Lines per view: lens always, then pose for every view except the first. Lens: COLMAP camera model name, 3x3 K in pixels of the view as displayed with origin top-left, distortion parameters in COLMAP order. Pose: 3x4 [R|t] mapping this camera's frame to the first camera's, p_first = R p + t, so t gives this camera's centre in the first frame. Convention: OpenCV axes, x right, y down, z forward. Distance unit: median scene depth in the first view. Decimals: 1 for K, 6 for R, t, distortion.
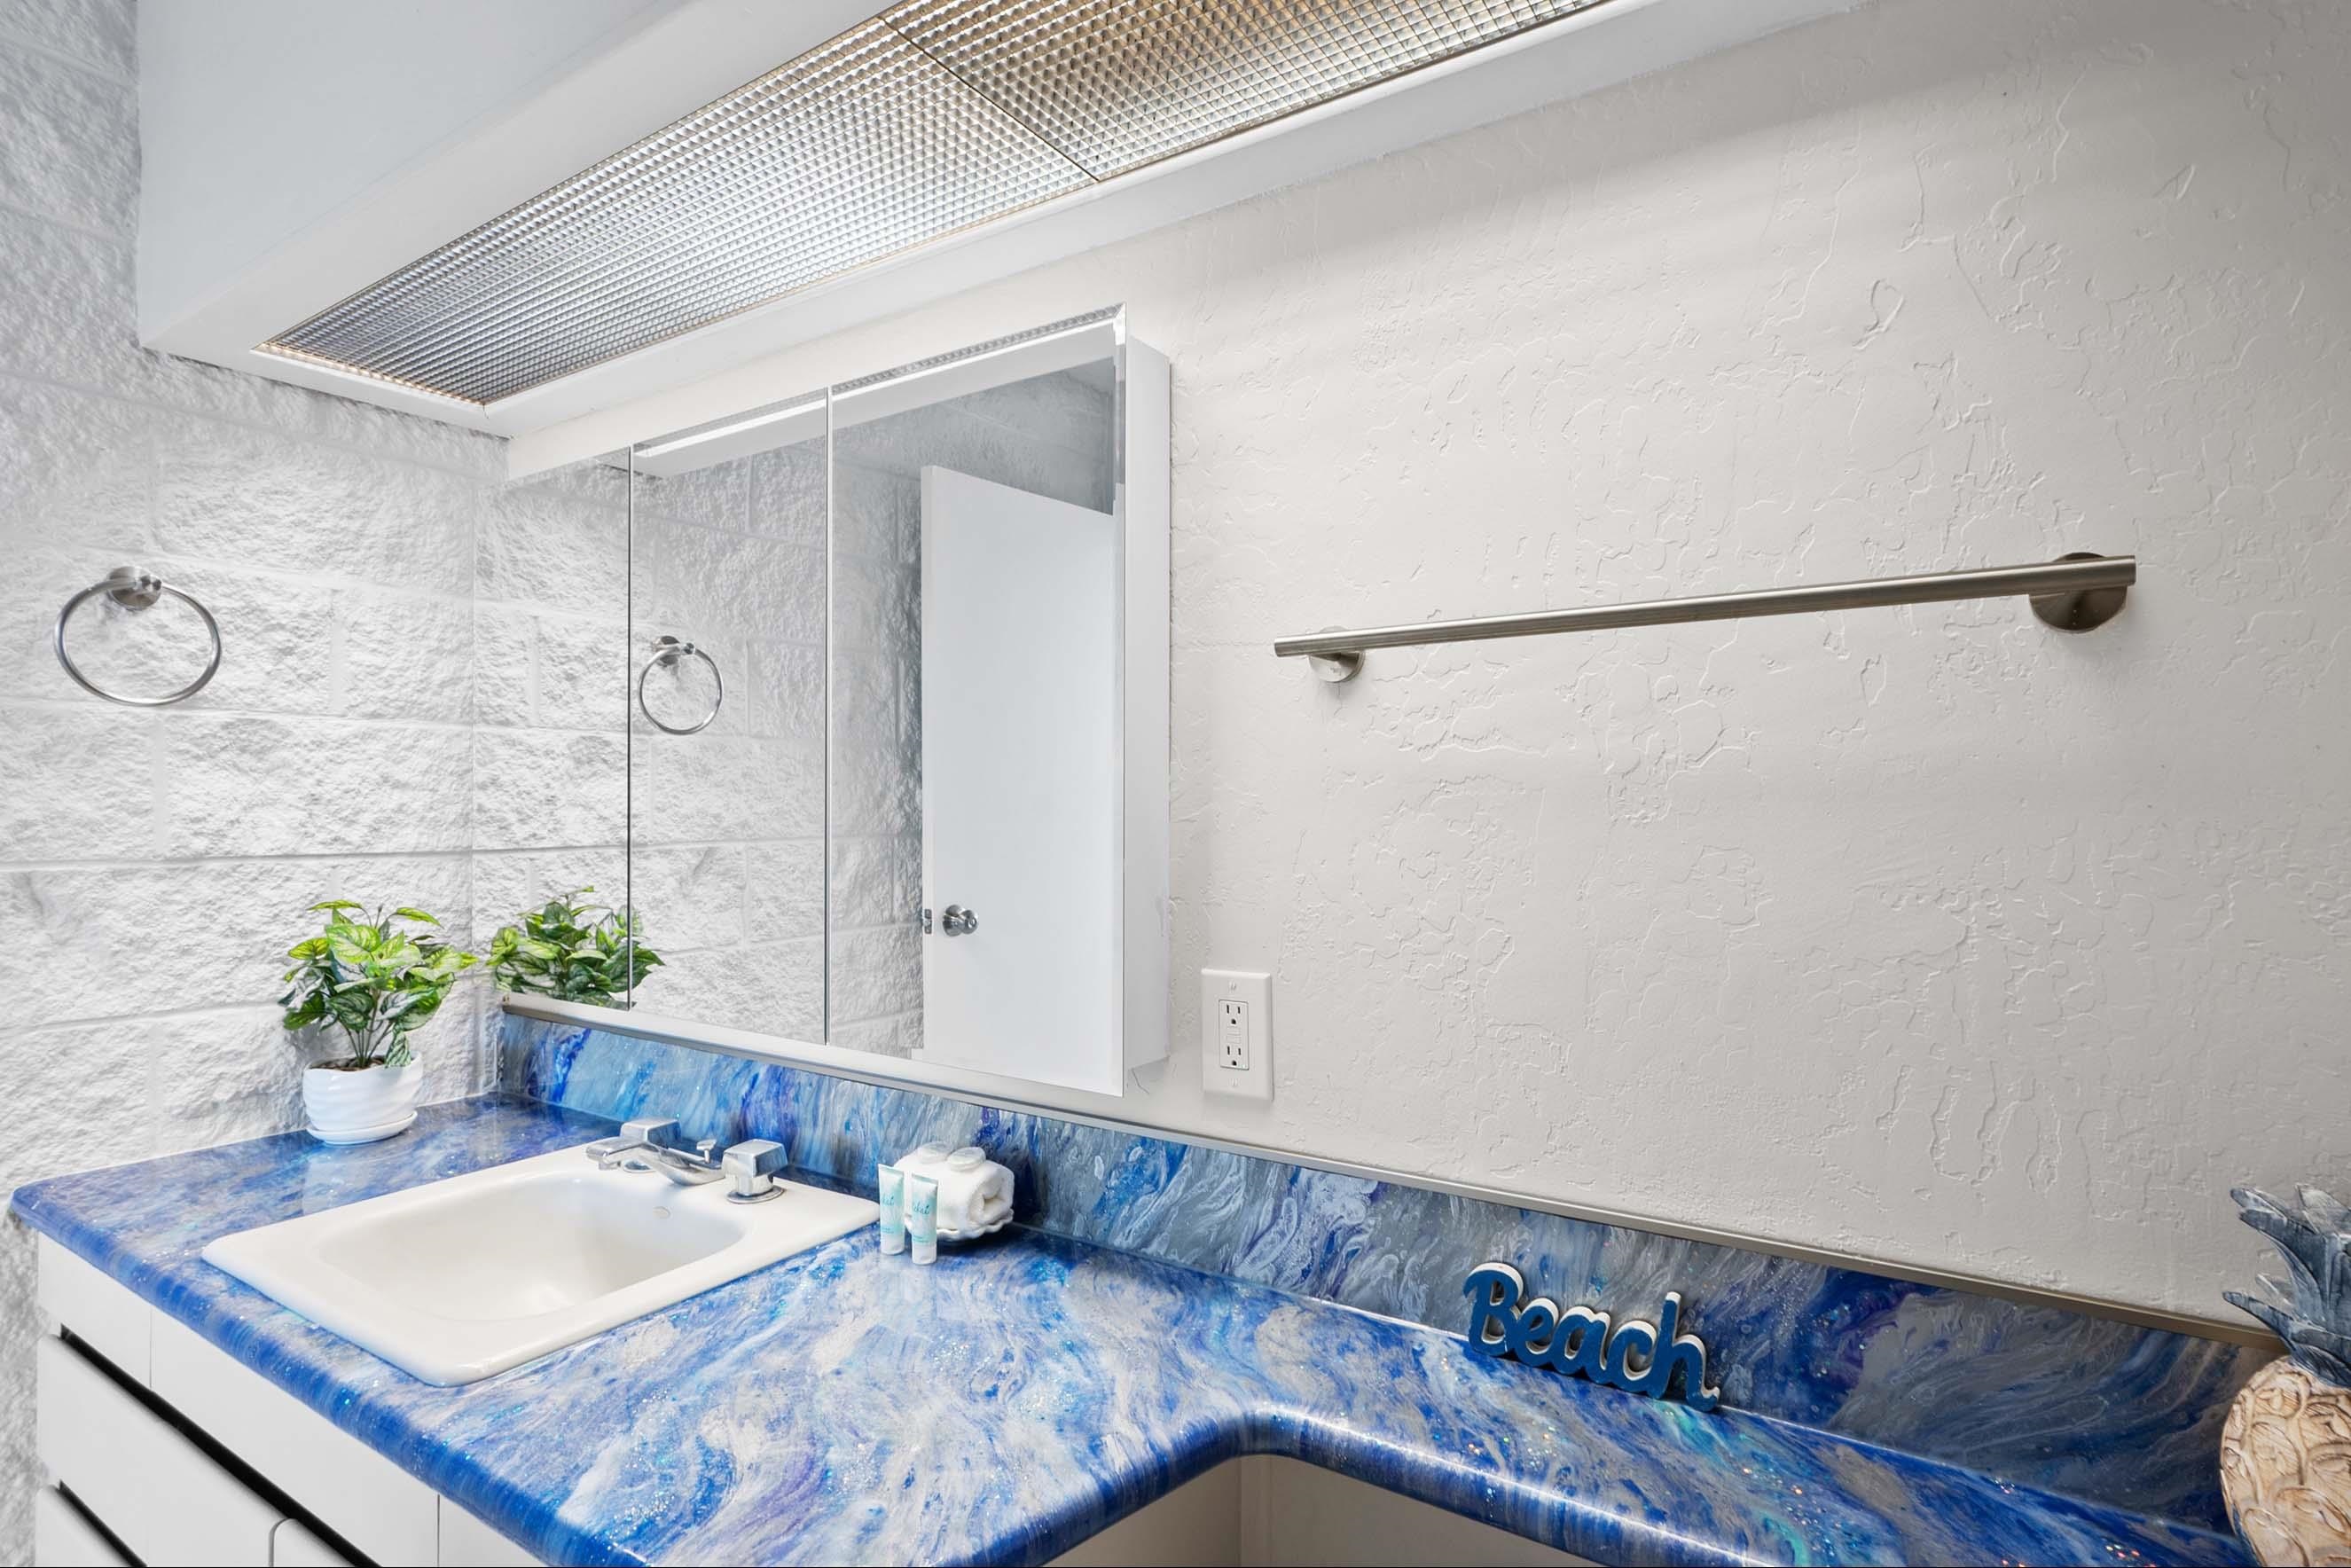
lens RADIAL K [[1176.3, 0, 1192.8], [0, 1176.3, 815.9], [0, 0, 1]] dist [-0.002630, -0.000481]
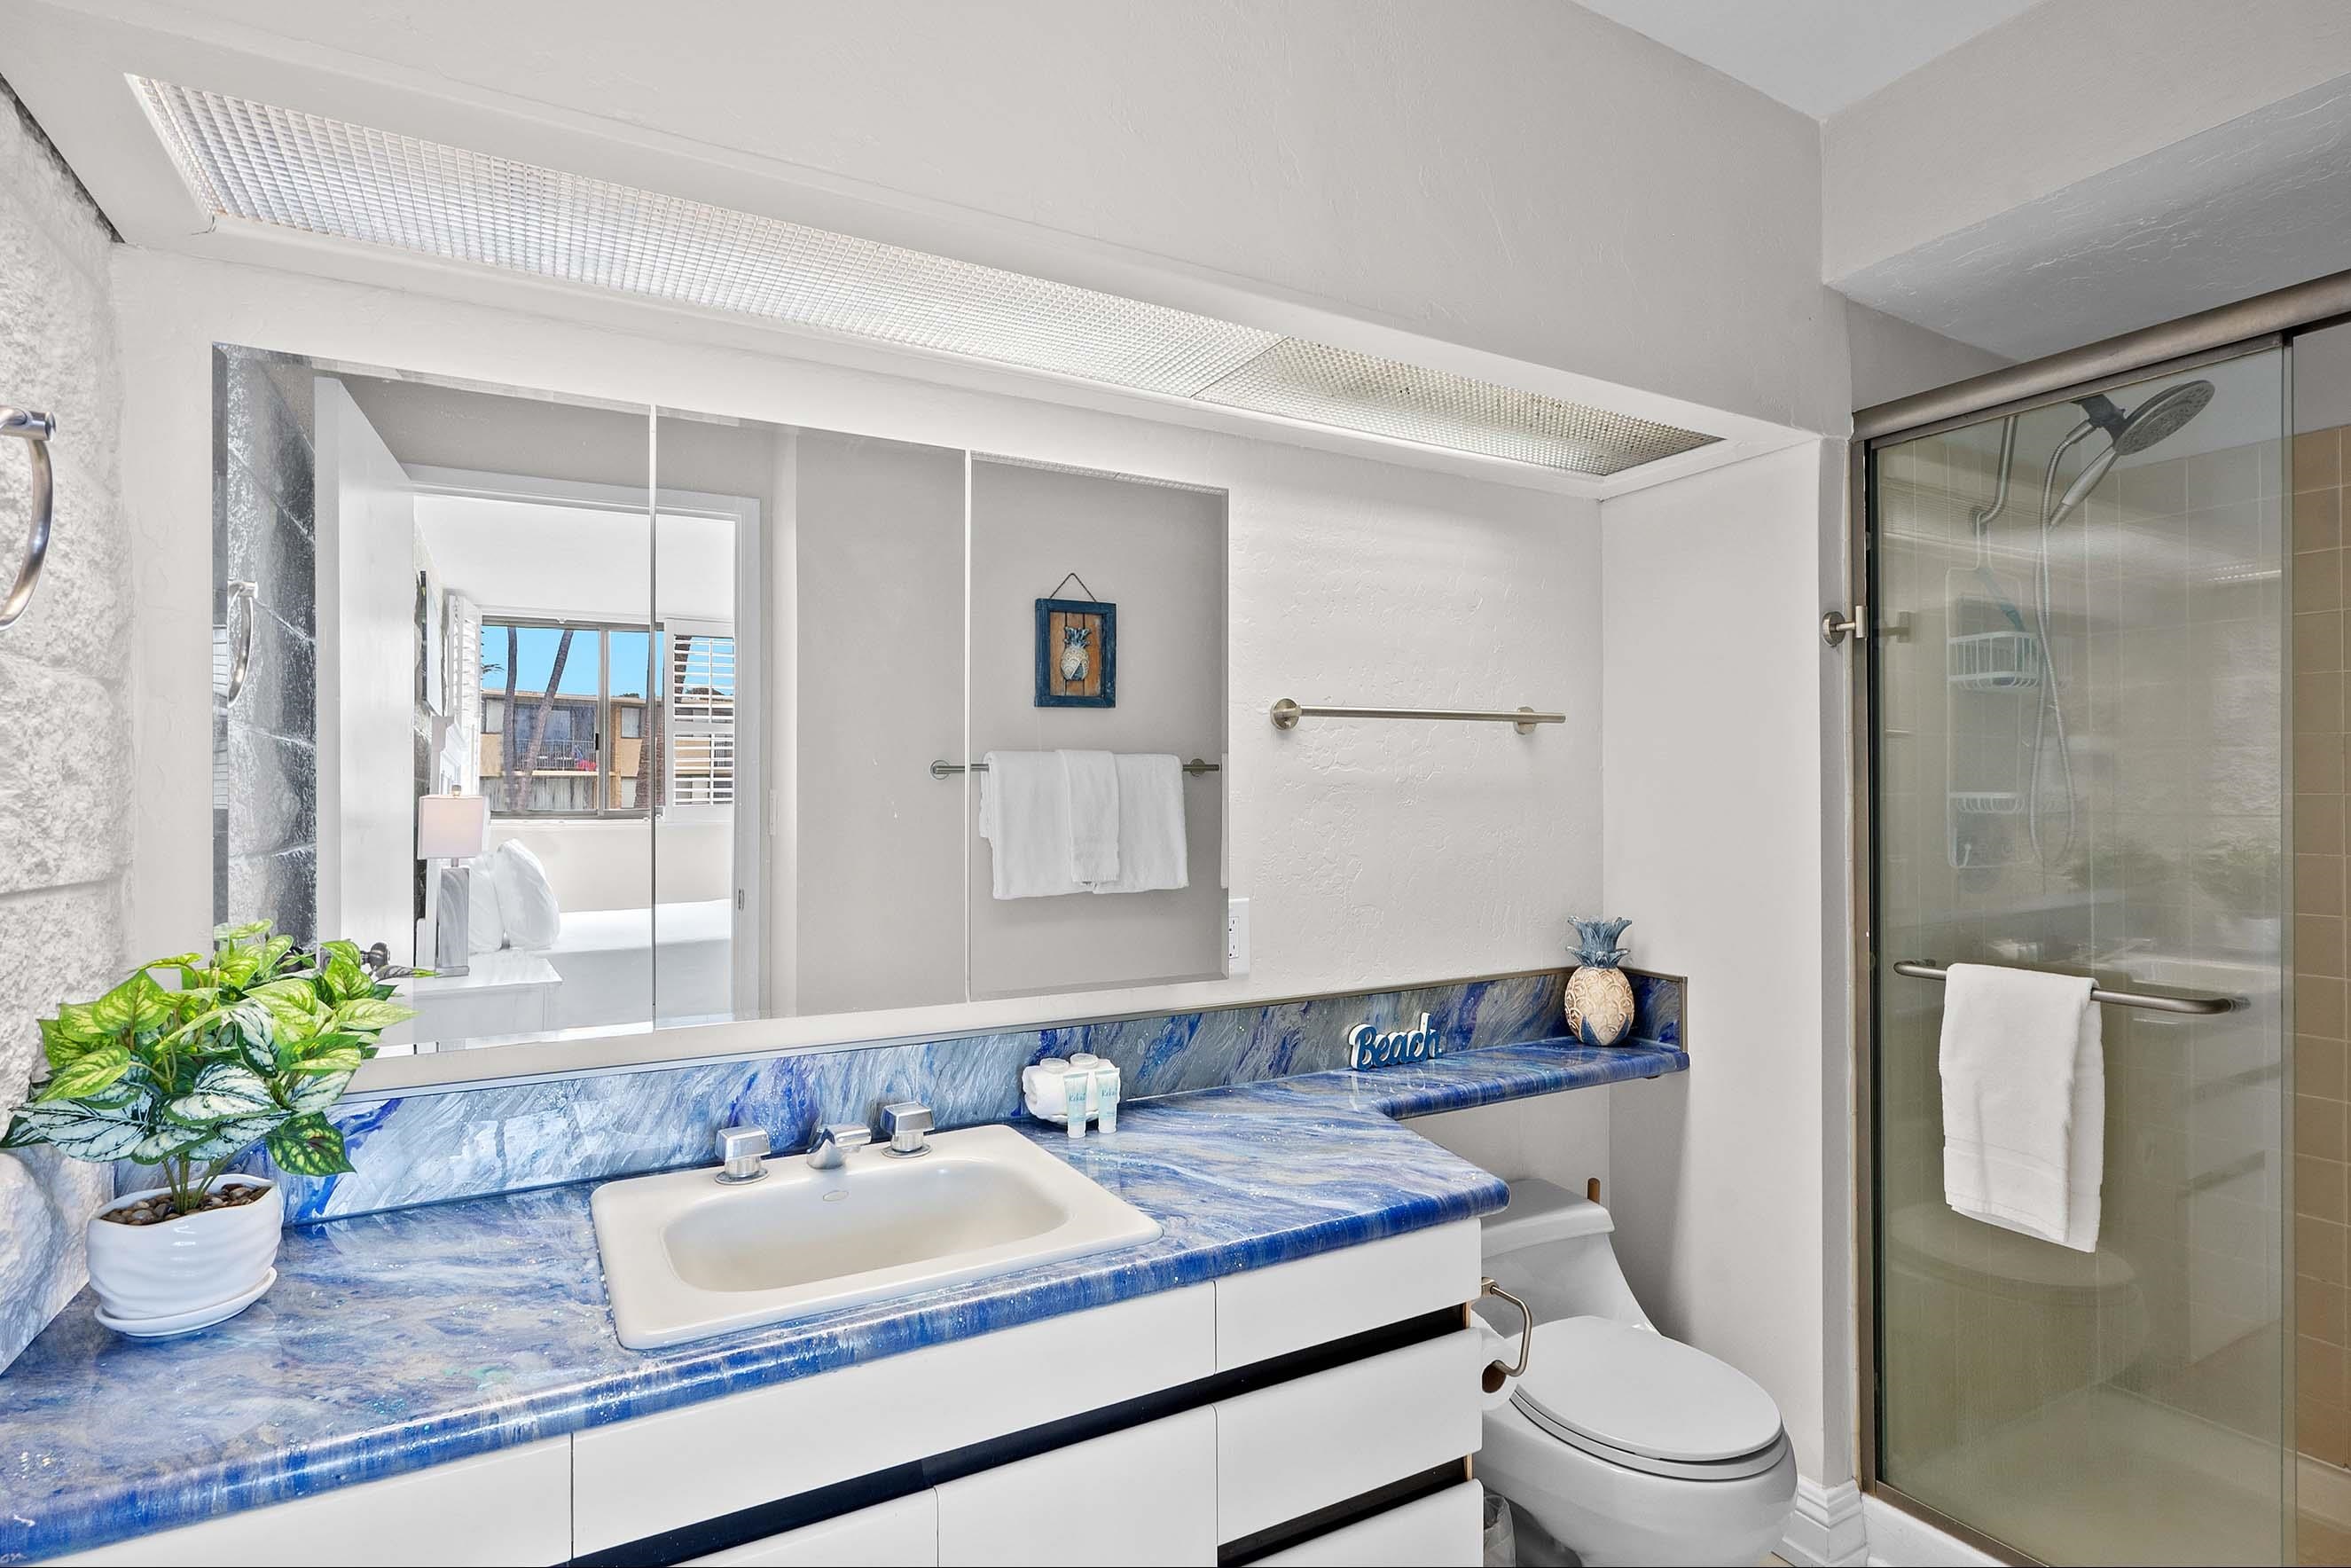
lens RADIAL K [[1200.8, 0, 1214.0], [0, 1200.8, 797.5], [0, 0, 1]] dist [-0.035397, -0.000217]
pose [[0.447966, -0.011444, 0.893977, -1.614137], [0.011474, 0.999909, 0.007050, -0.025483], [-0.893977, 0.007099, 0.448057, 0.287775]]
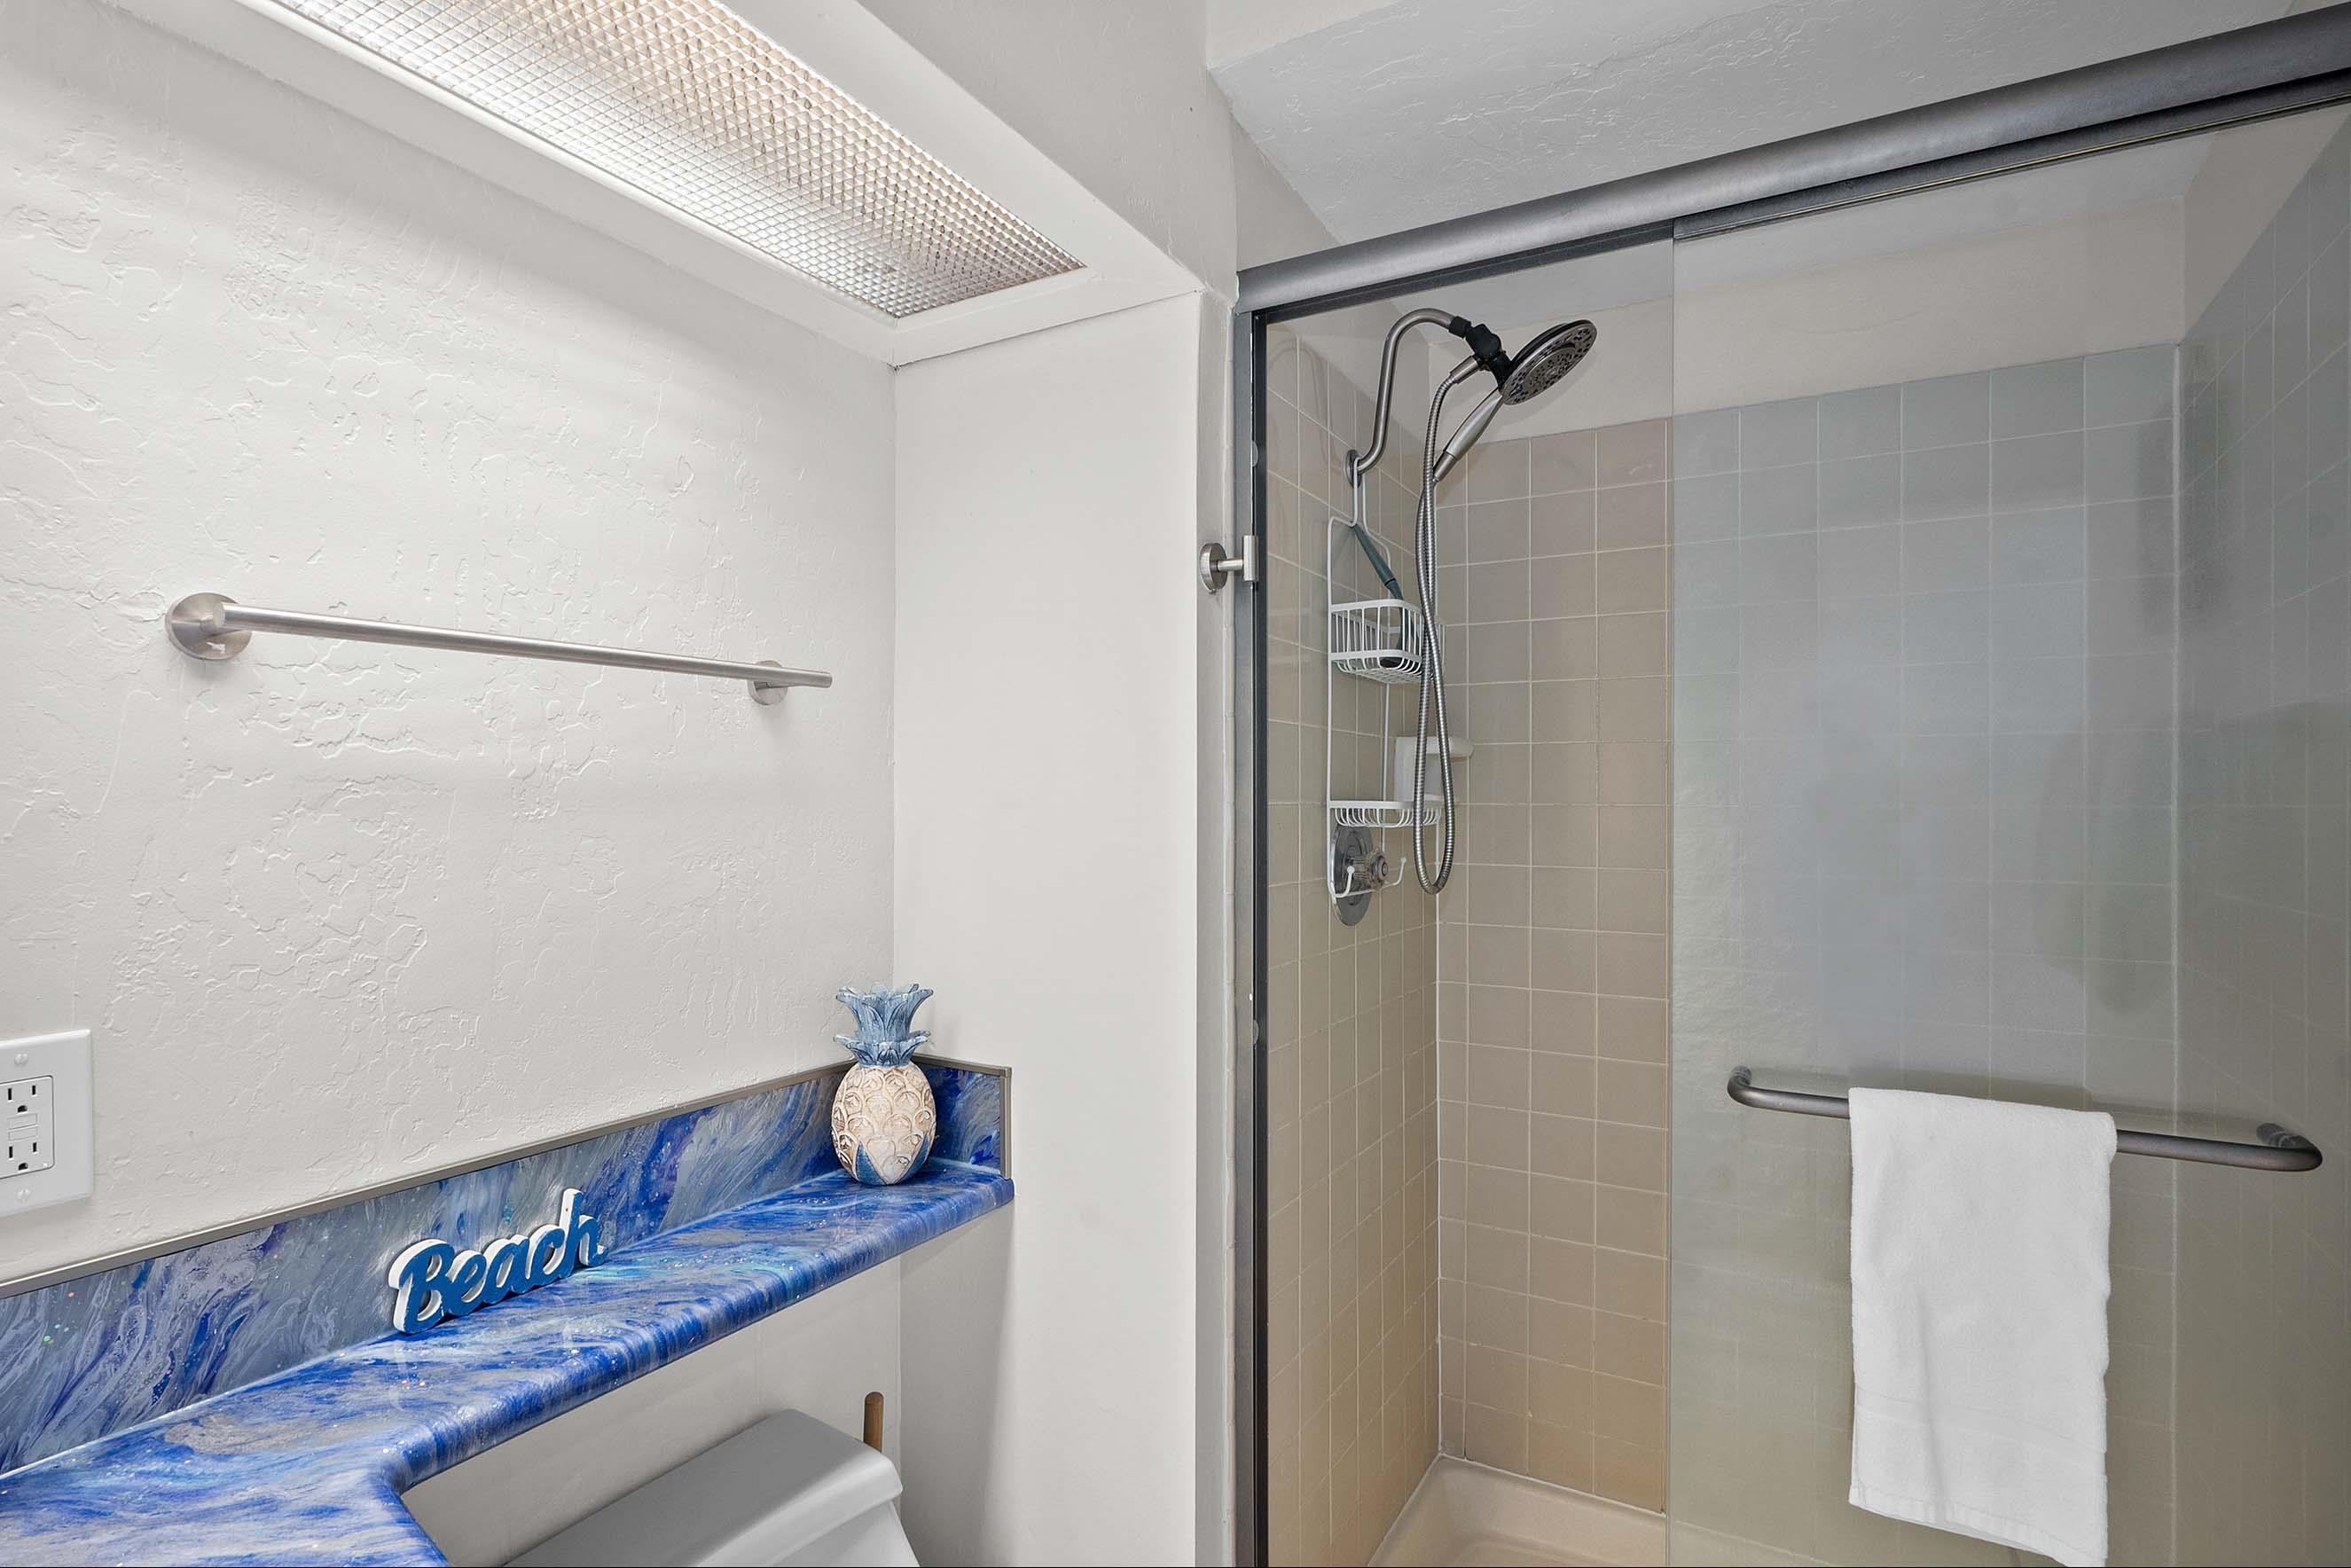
lens RADIAL K [[1177.7, 0, 1178.5], [0, 1177.7, 779.0], [0, 0, 1]] dist [-0.001642, 0.000726]
pose [[-0.060598, 0.010101, 0.998111, -0.793941], [0.002330, 0.999948, -0.009978, -0.019093], [-0.998160, 0.001721, -0.060618, 0.370922]]
